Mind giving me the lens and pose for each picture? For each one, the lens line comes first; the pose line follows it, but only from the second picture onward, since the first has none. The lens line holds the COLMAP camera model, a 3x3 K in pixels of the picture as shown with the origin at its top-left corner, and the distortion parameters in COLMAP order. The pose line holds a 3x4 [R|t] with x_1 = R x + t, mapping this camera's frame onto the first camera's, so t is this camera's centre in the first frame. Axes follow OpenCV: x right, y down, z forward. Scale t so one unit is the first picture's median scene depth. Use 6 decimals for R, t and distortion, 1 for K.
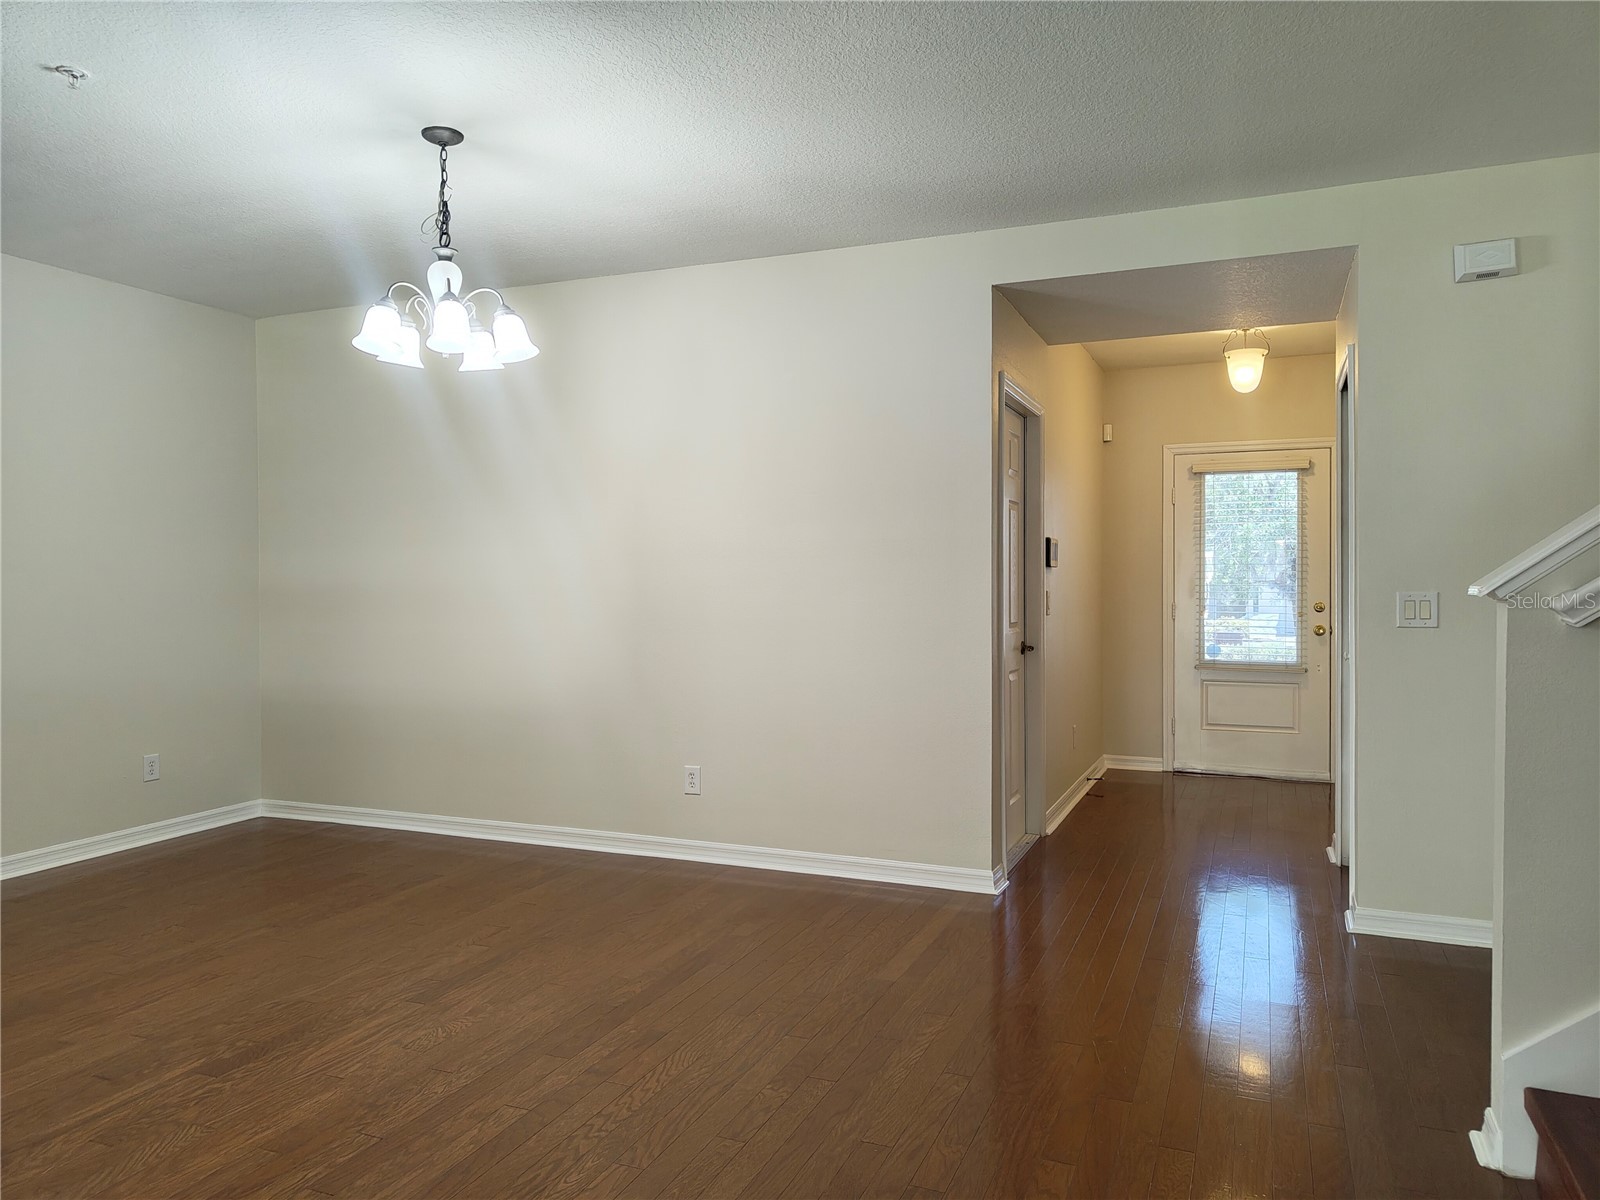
lens RADIAL K [[1114.4, 0, 794.4], [0, 1114.4, 607.6], [0, 0, 1]] dist [0.020463, -0.001021]
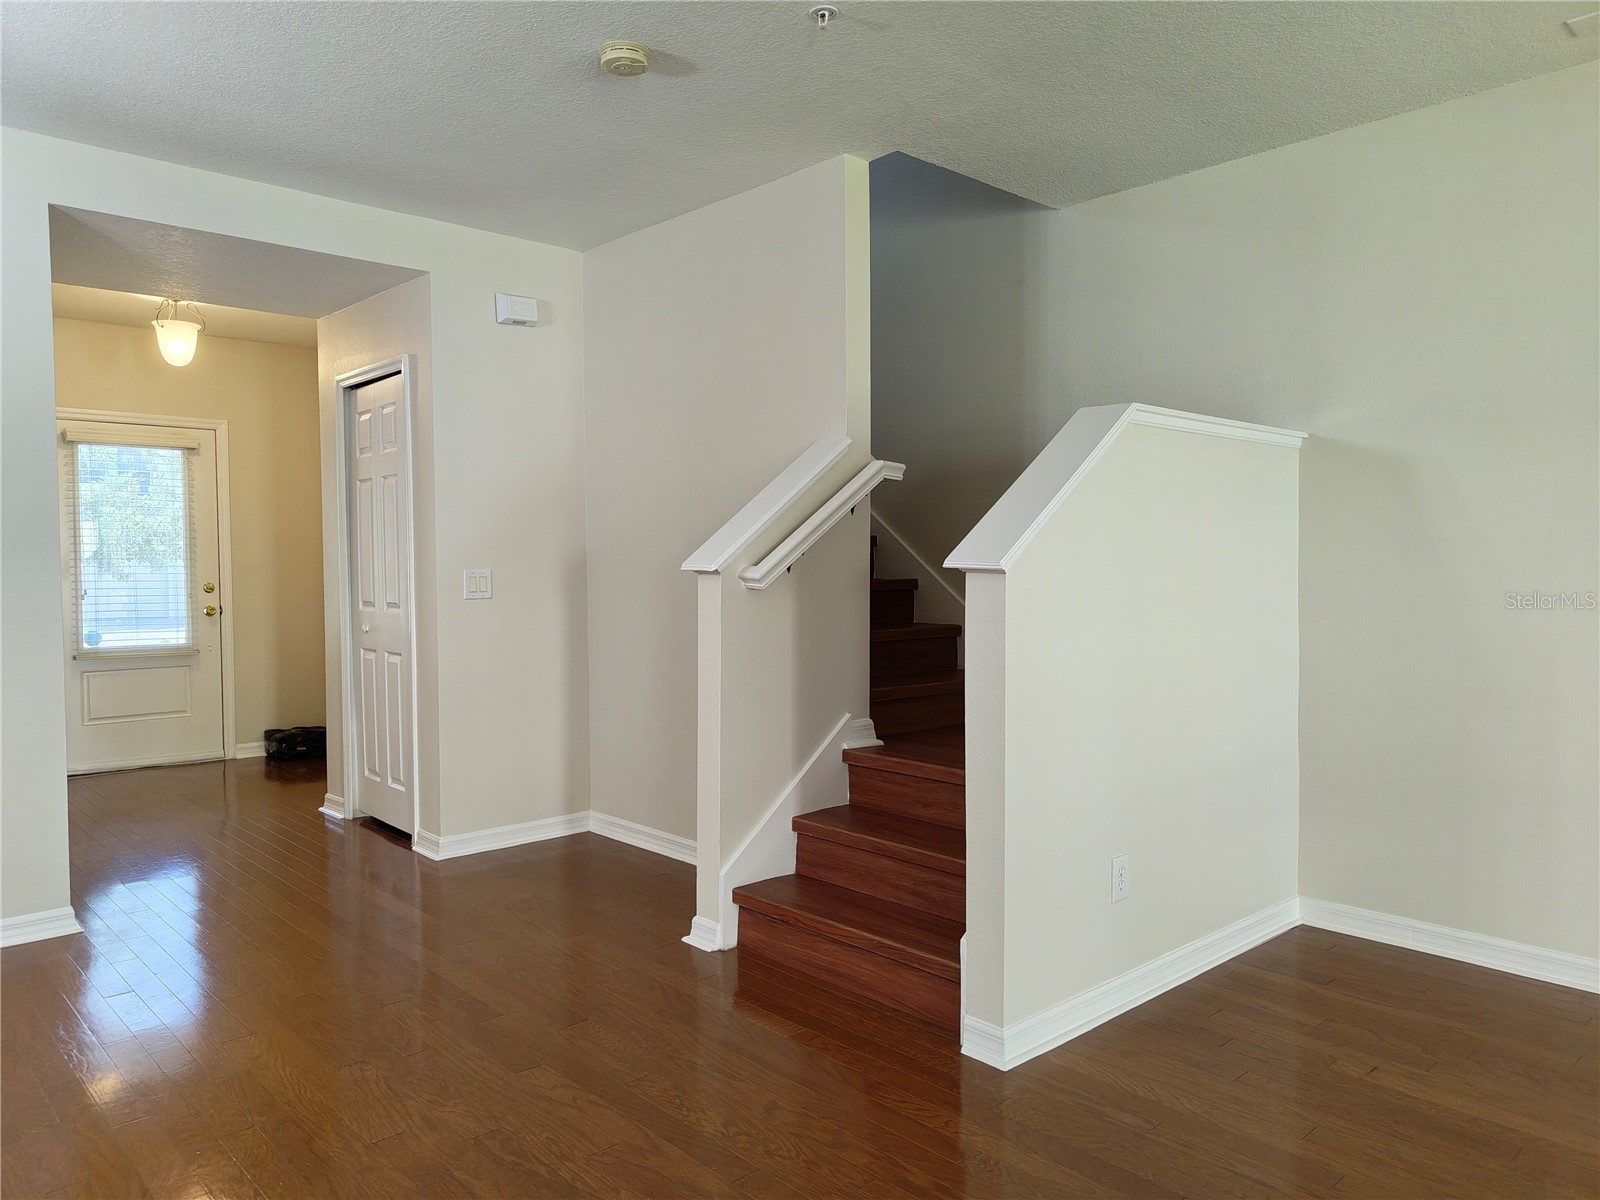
lens RADIAL K [[1114.4, 0, 803.9], [0, 1114.4, 626.3], [0, 0, 1]] dist [0.020463, -0.001021]
pose [[0.409403, -0.057350, 0.910550, -0.294901], [0.026507, 0.998349, 0.050962, -0.003672], [-0.911969, 0.003273, 0.410247, 0.122653]]
